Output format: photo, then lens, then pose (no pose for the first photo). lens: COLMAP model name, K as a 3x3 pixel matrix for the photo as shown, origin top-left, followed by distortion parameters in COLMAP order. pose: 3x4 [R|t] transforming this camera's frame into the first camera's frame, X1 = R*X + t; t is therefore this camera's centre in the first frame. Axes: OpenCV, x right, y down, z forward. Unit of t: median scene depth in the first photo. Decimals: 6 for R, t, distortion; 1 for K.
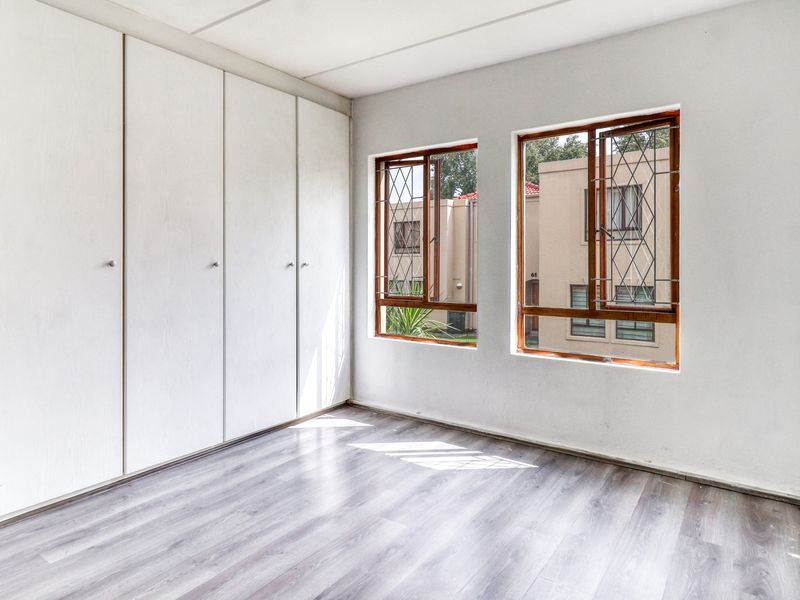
lens RADIAL K [[498.2, 0, 410.2], [0, 498.2, 276.6], [0, 0, 1]] dist [0.000703, 0.000015]
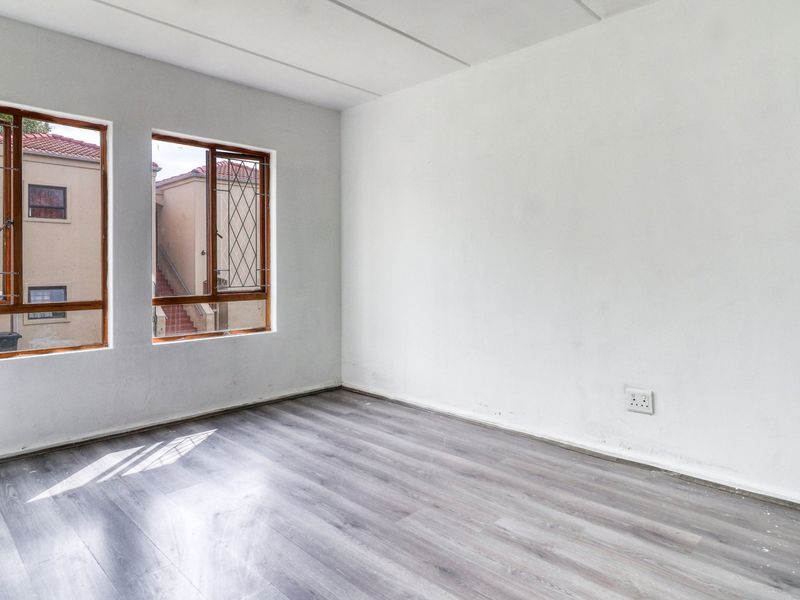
lens RADIAL K [[498.2, 0, 410.2], [0, 498.2, 276.6], [0, 0, 1]] dist [0.000703, 0.000015]
pose [[0.158611, -0.038117, 0.986605, -0.780686], [0.008489, 0.999270, 0.037241, -0.021603], [-0.987305, 0.002469, 0.158819, 0.332345]]
